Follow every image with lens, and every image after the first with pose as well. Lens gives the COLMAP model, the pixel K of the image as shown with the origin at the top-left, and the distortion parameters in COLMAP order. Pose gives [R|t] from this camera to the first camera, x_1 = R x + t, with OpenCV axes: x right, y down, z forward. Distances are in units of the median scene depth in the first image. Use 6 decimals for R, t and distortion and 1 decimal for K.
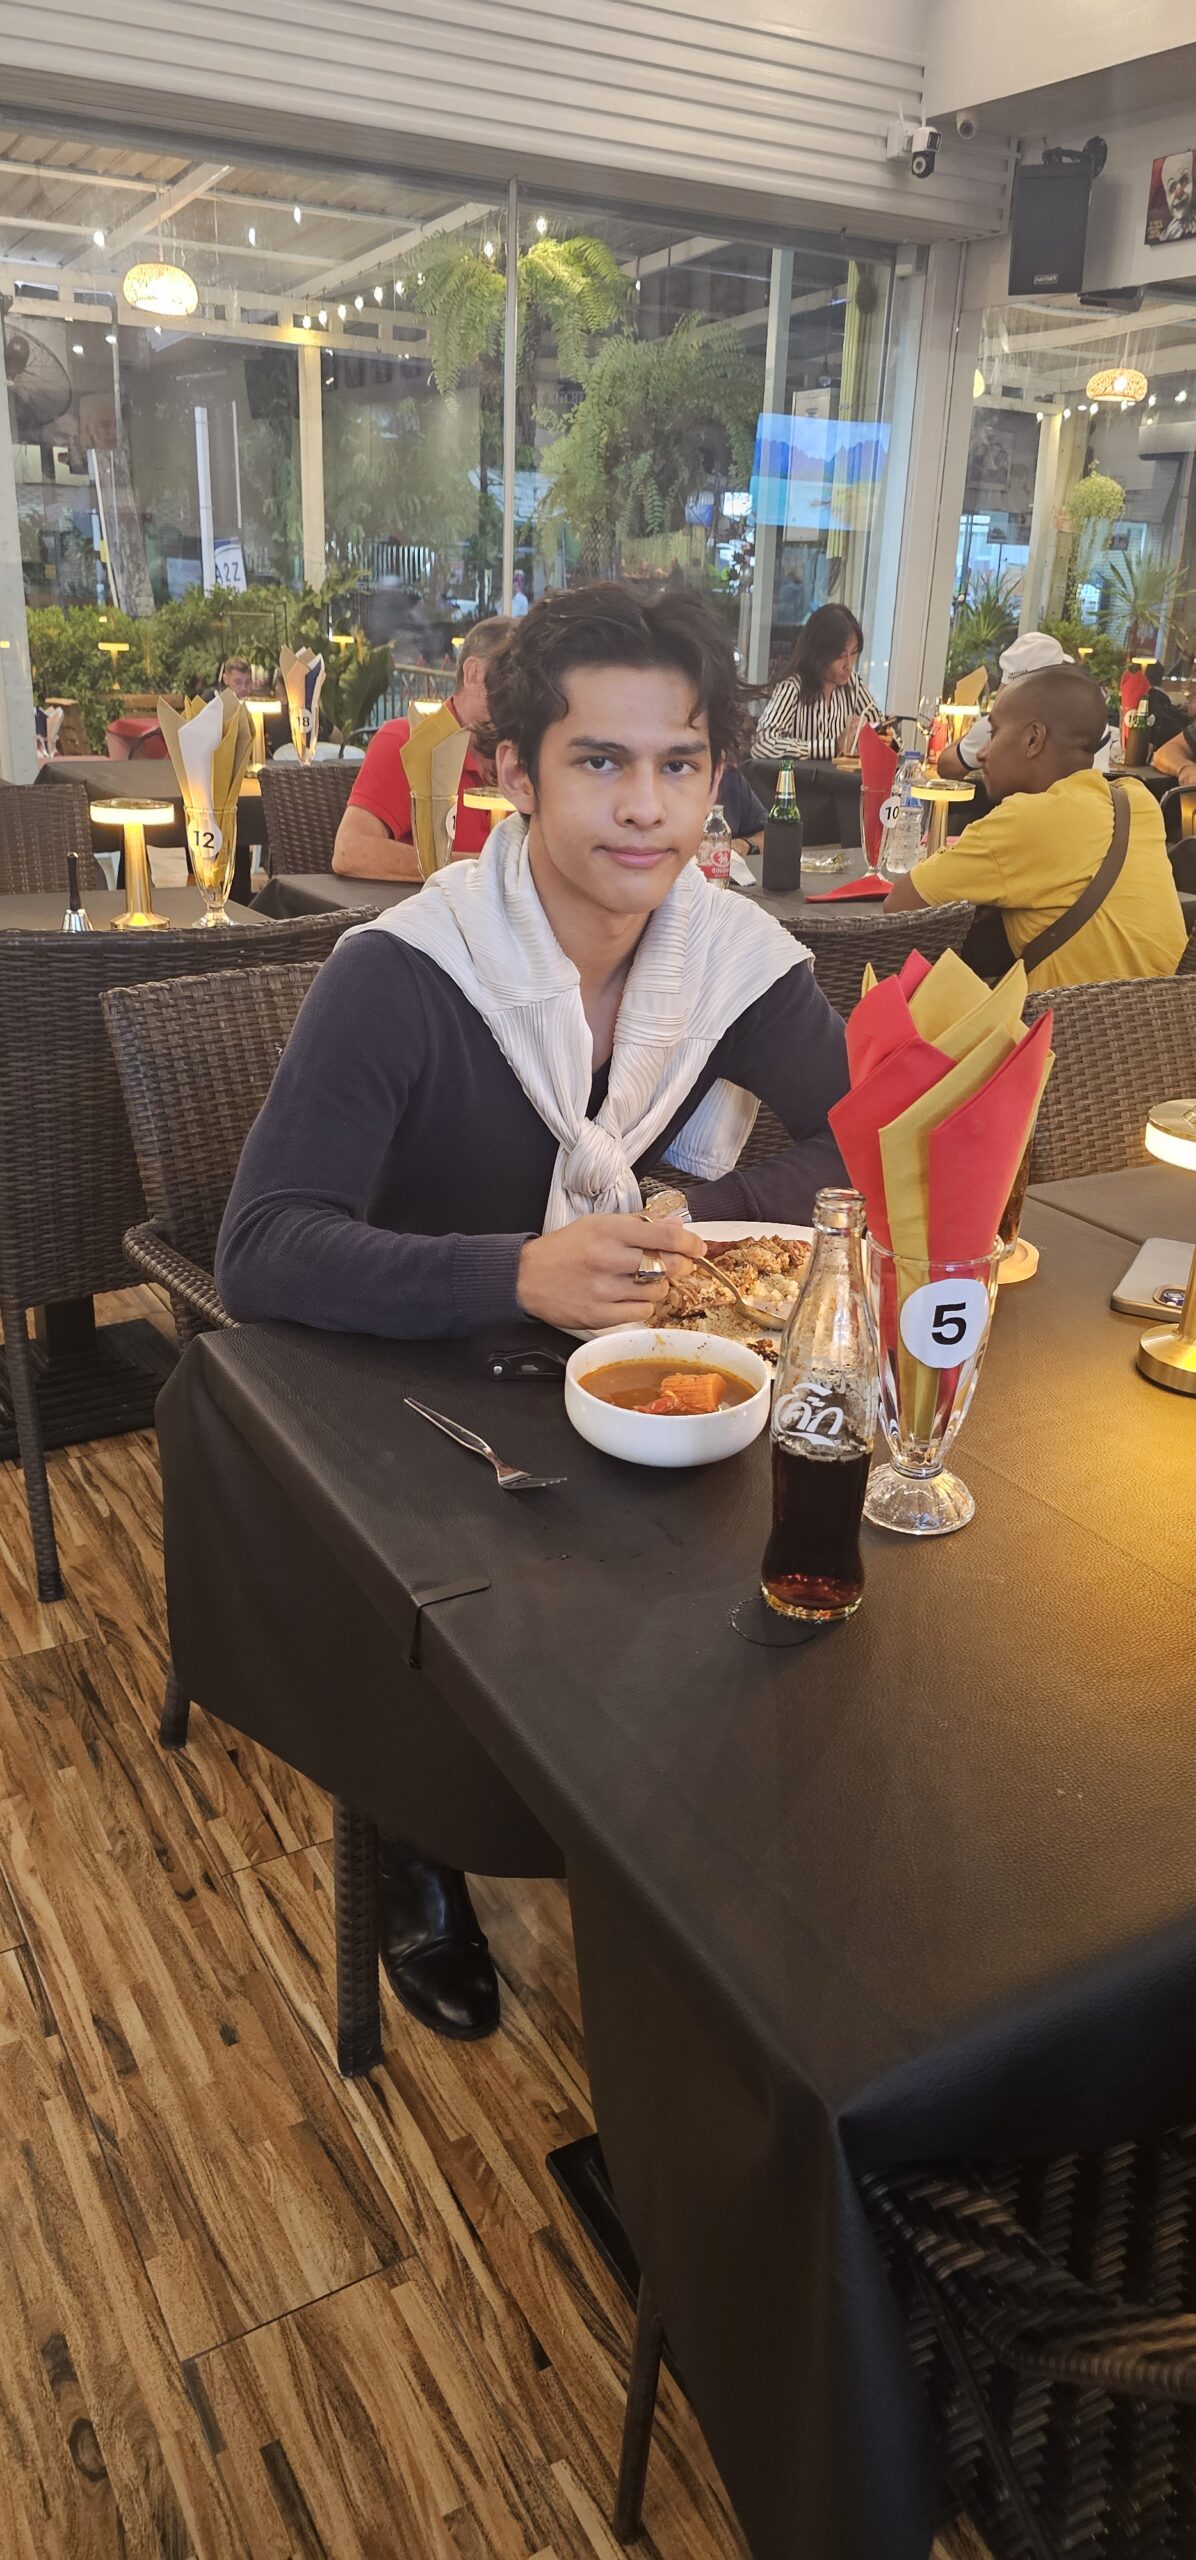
lens RADIAL K [[1767.7, 0, 601.4], [0, 1767.7, 1272.1], [0, 0, 1]] dist [0.013165, -0.000791]
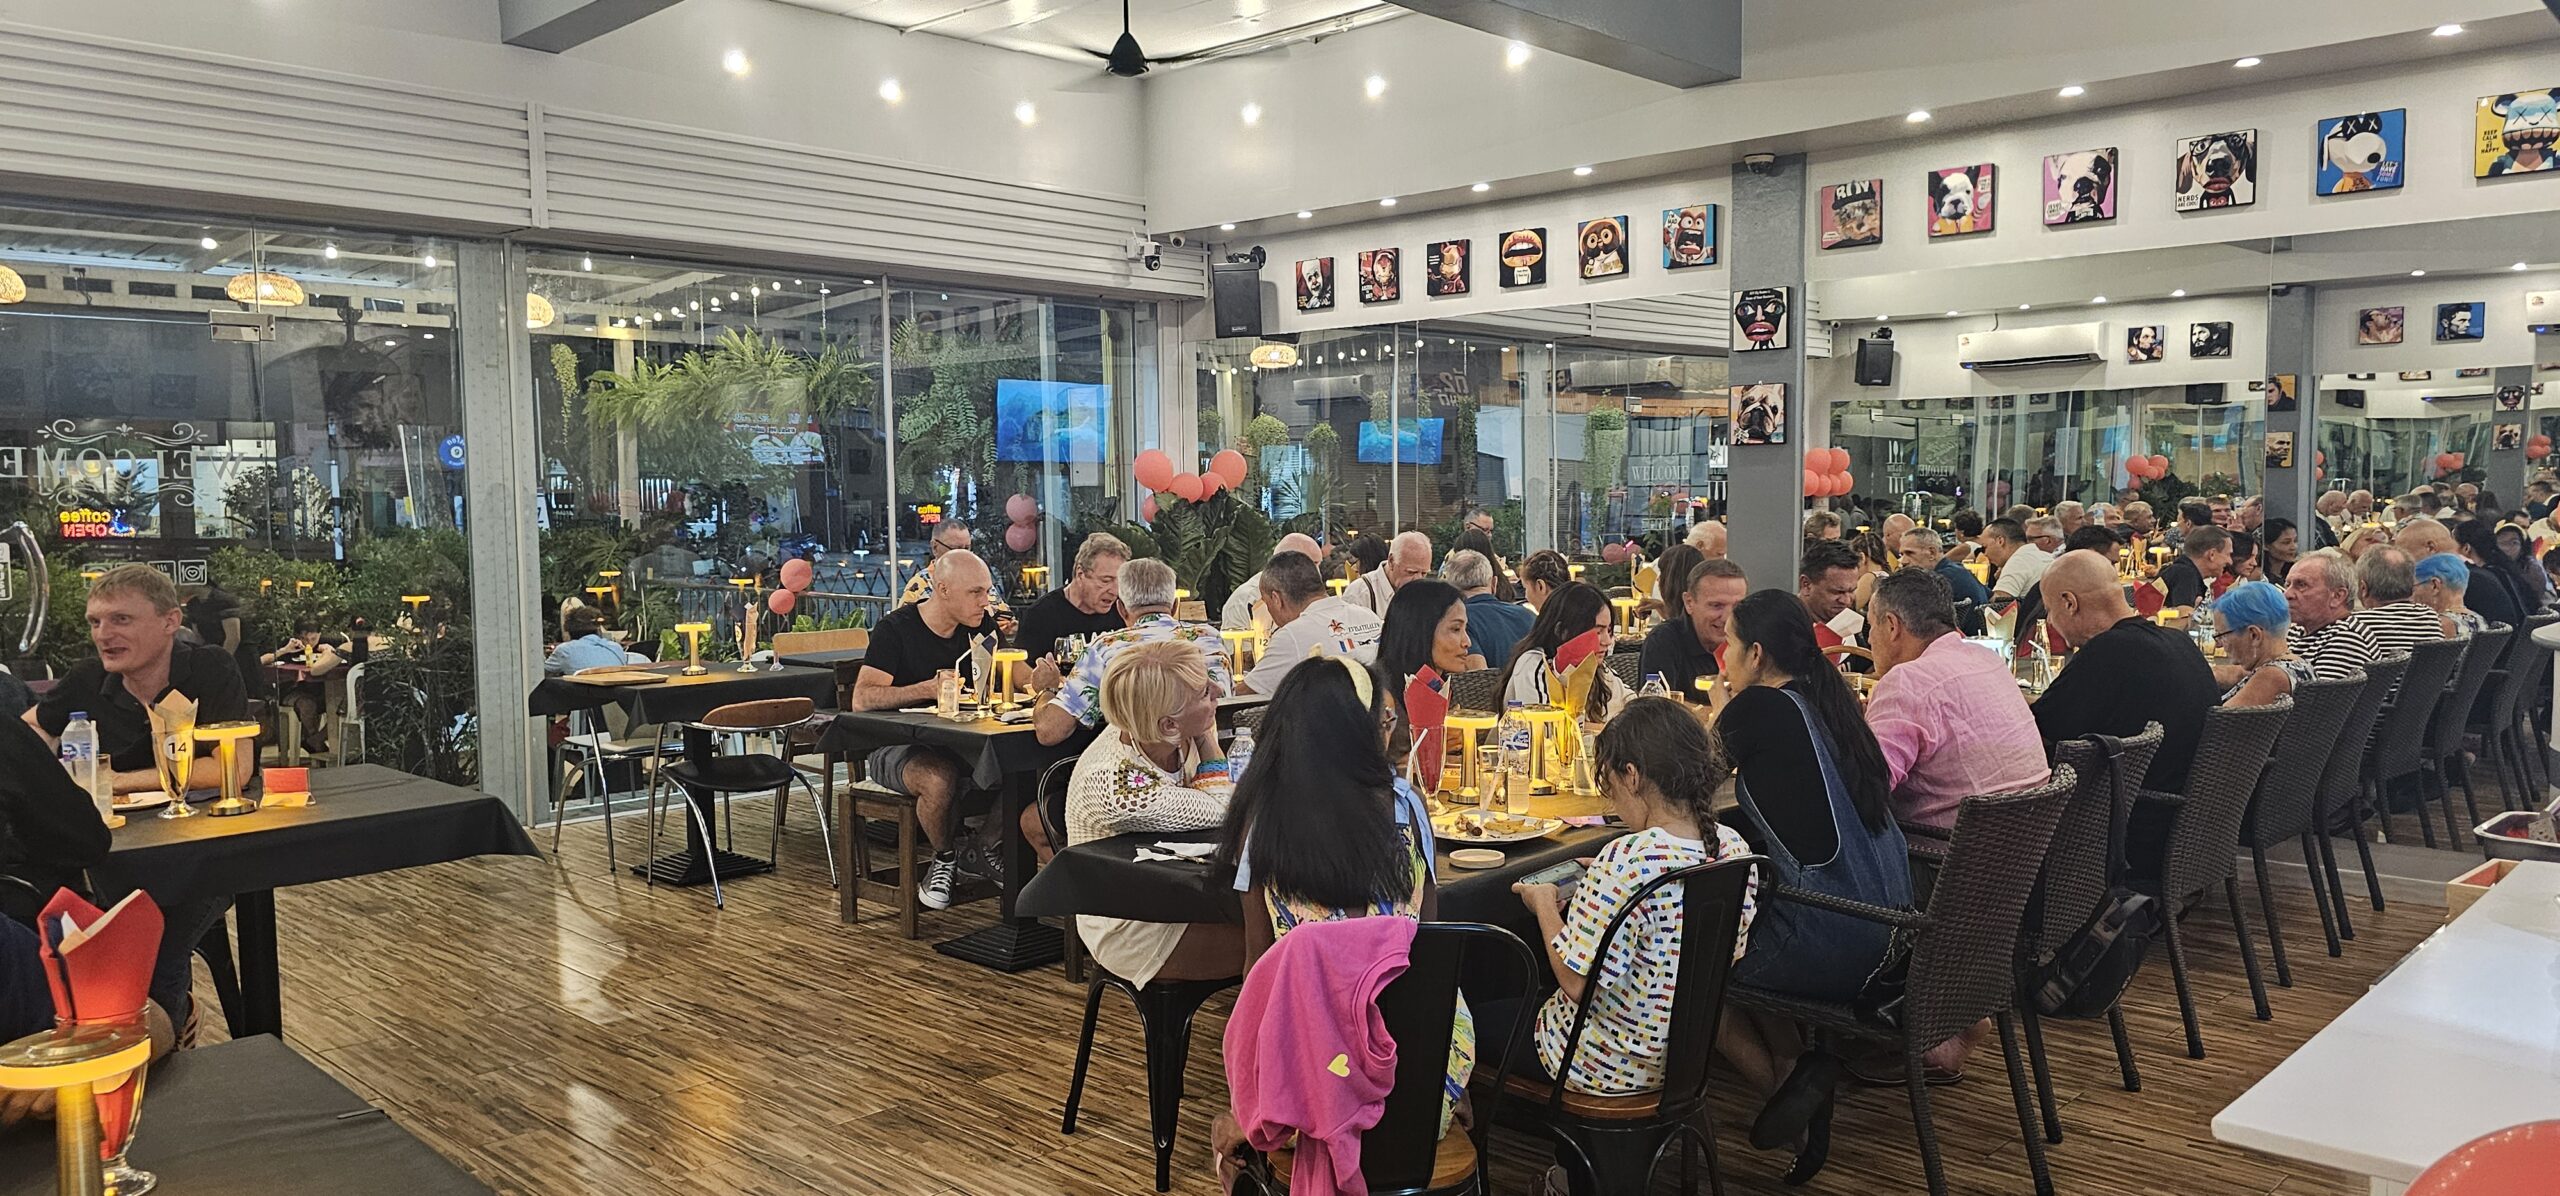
lens RADIAL K [[1767.7, 0, 1287.7], [0, 1767.7, 603.4], [0, 0, 1]] dist [0.013165, -0.000791]
pose [[0.961218, -0.062892, 0.268524, -0.118790], [0.139802, 0.950400, -0.277842, 0.091603], [-0.237731, 0.304606, 0.922333, -0.311463]]
